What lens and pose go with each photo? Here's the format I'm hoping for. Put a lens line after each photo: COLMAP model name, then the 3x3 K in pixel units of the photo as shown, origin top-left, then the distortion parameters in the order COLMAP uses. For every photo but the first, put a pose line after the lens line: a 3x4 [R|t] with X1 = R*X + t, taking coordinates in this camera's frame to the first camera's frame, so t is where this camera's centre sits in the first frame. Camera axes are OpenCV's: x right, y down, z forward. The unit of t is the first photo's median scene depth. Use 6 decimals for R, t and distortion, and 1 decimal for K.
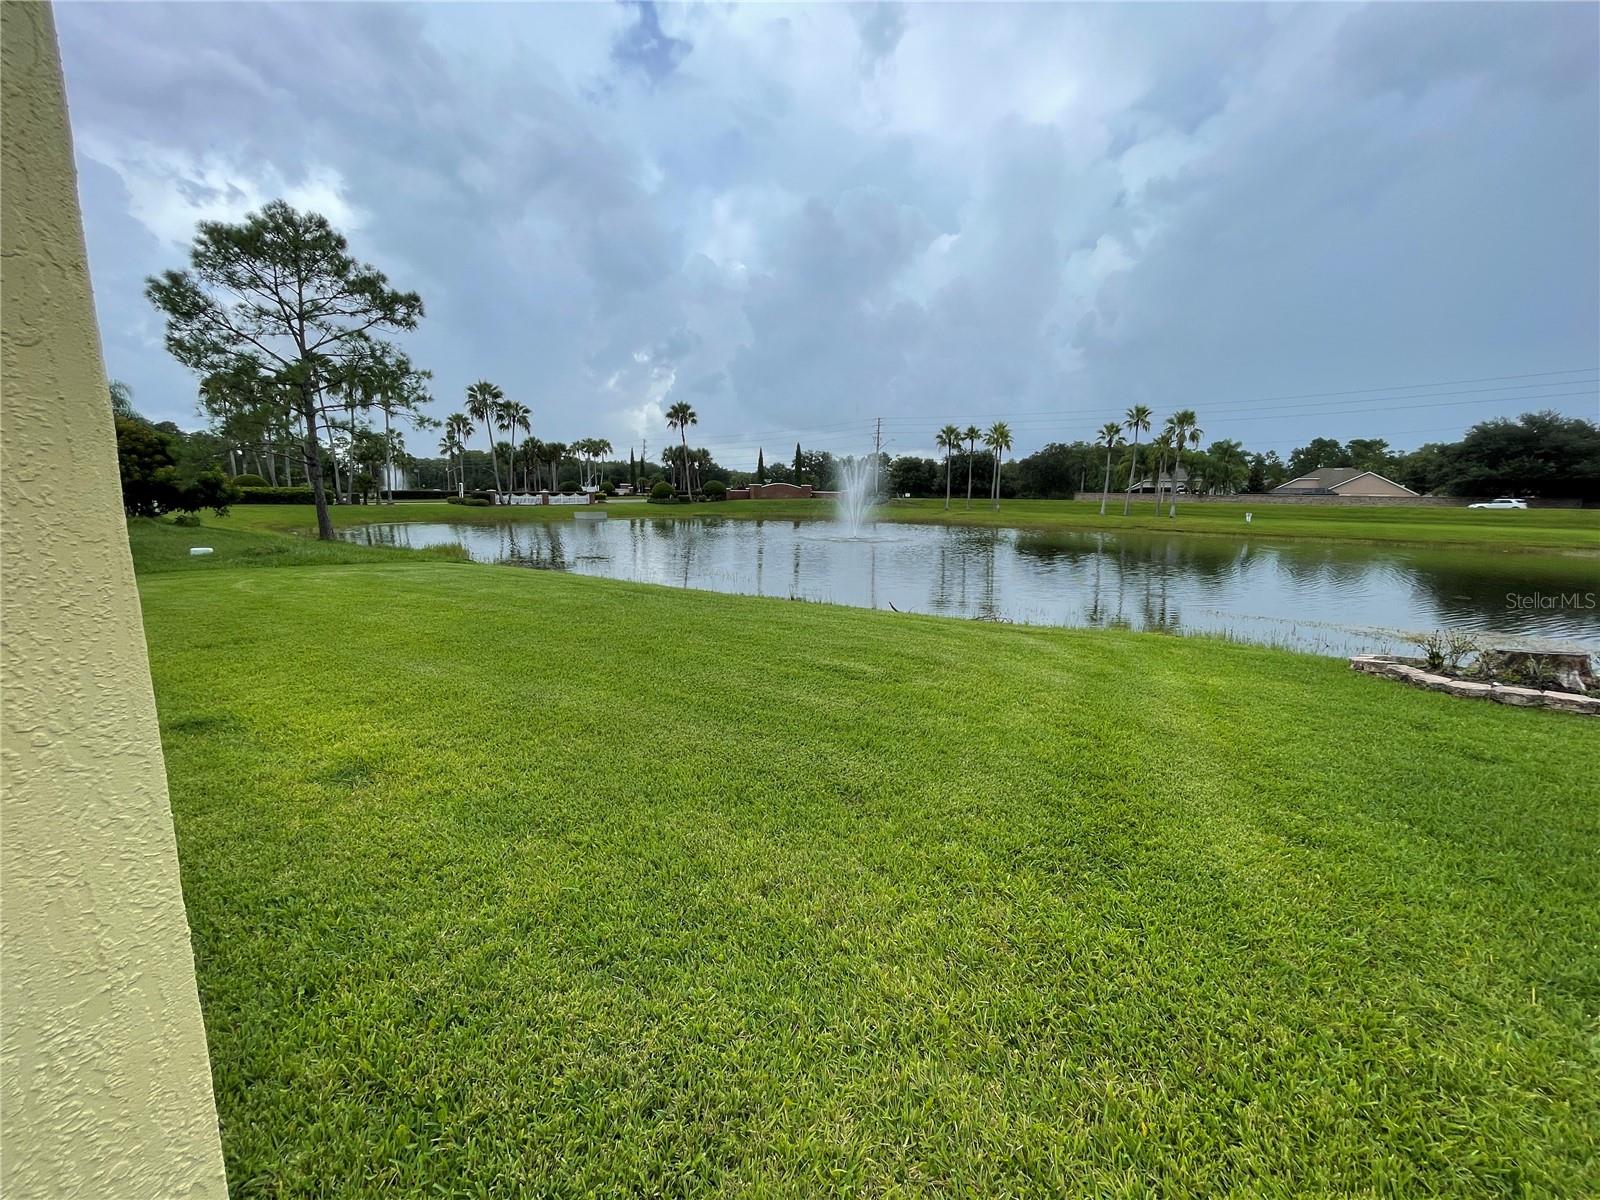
lens RADIAL K [[652.0, 0, 809.0], [0, 652.0, 599.7], [0, 0, 1]] dist [-0.001153, 0.000320]
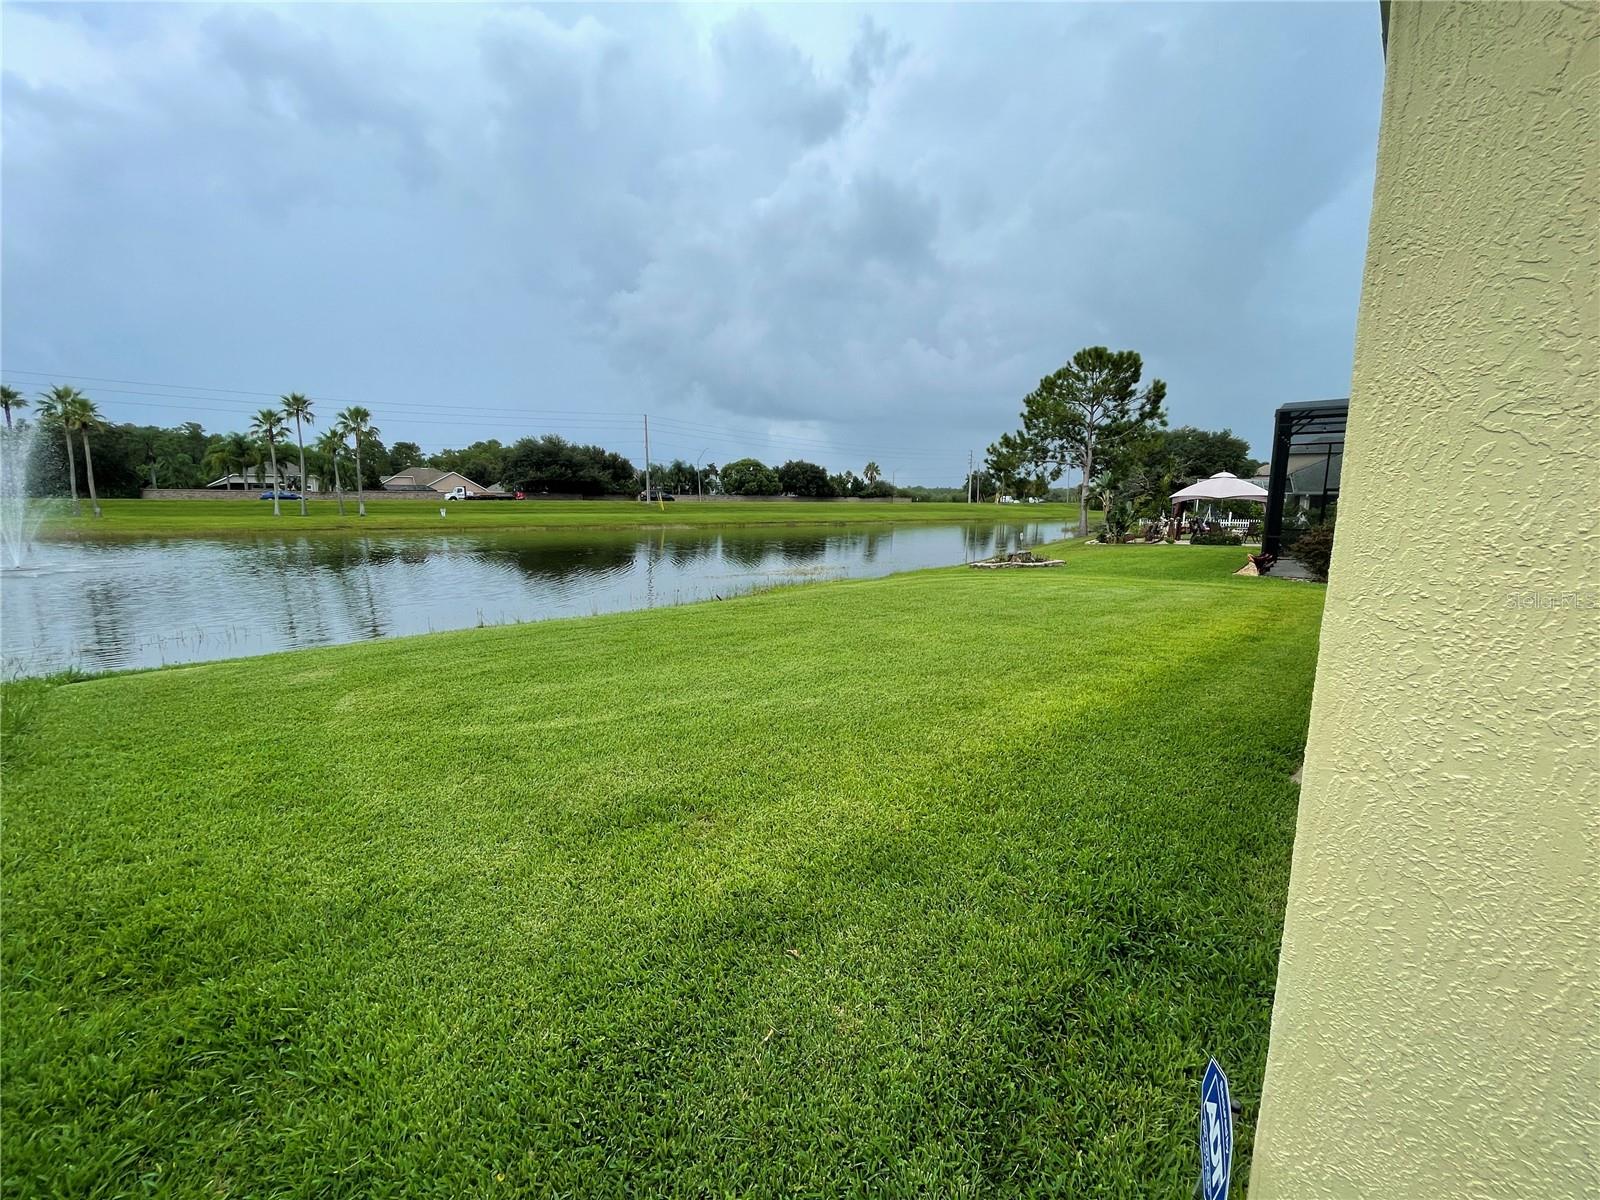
lens RADIAL K [[652.0, 0, 796.1], [0, 652.0, 593.7], [0, 0, 1]] dist [-0.001153, 0.000320]
pose [[0.250666, -0.152256, 0.956026, -0.213554], [0.151023, 0.981614, 0.116733, -0.024962], [-0.956221, 0.115121, 0.269051, 0.116864]]
